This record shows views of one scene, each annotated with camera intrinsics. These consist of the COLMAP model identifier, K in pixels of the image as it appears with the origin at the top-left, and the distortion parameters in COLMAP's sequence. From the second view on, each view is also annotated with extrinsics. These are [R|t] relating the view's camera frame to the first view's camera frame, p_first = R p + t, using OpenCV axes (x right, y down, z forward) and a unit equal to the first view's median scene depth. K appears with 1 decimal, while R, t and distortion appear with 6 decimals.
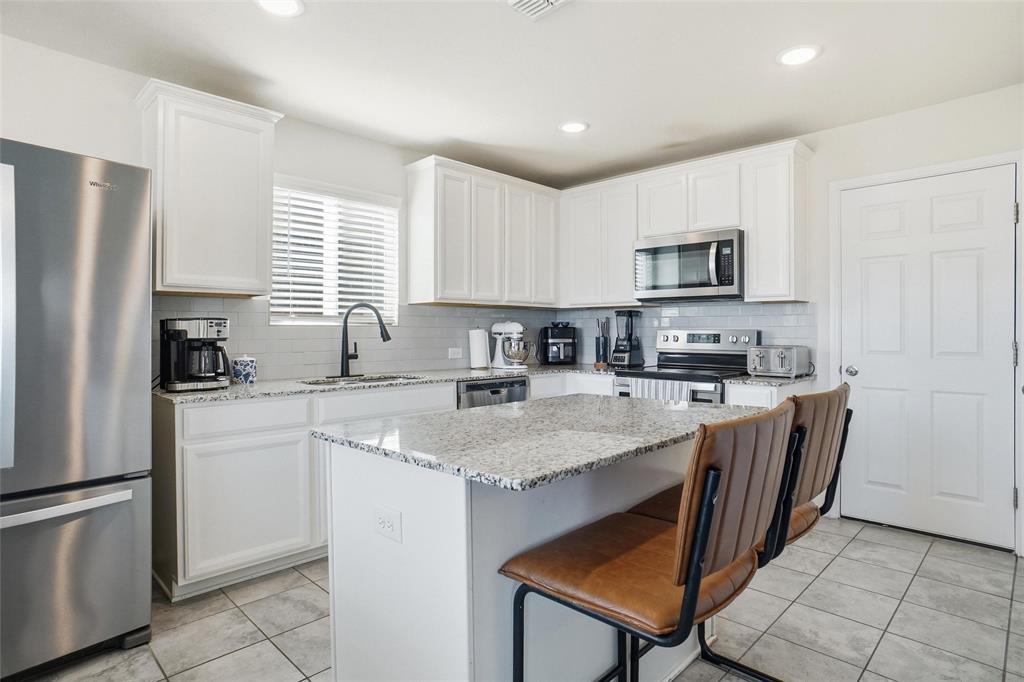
lens RADIAL K [[555.6, 0, 519.5], [0, 555.6, 333.3], [0, 0, 1]] dist [-0.042215, 0.014030]
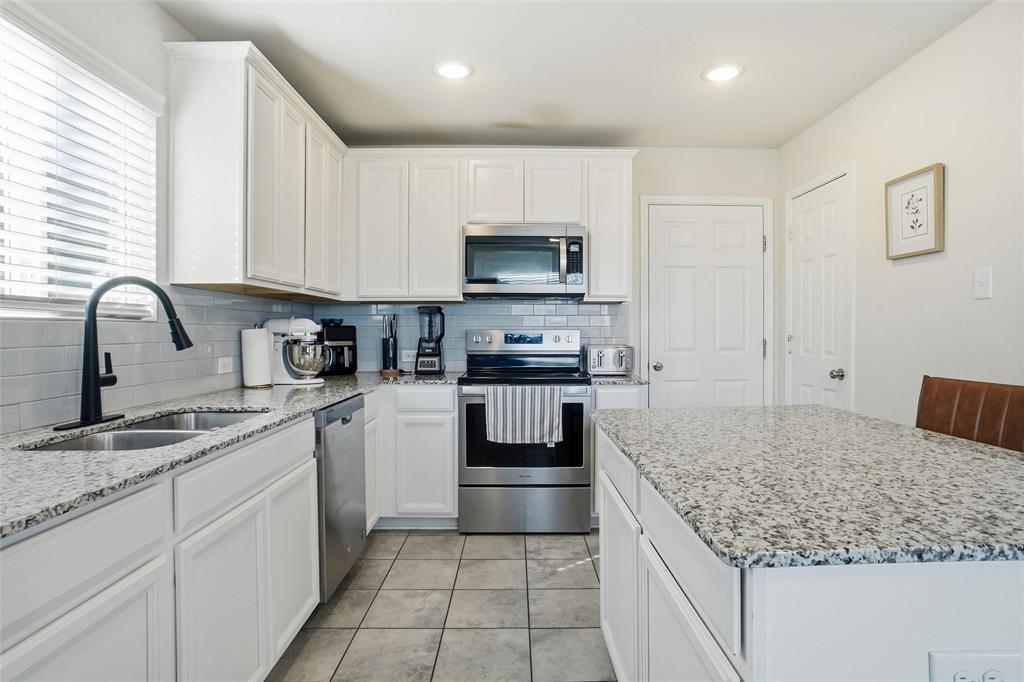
lens RADIAL K [[555.6, 0, 513.9], [0, 555.6, 332.7], [0, 0, 1]] dist [-0.042215, 0.014030]
pose [[0.710585, -0.001667, 0.703609, -0.320467], [0.001375, 0.999999, 0.000980, -0.001707], [-0.703610, 0.000271, 0.710587, 0.316044]]
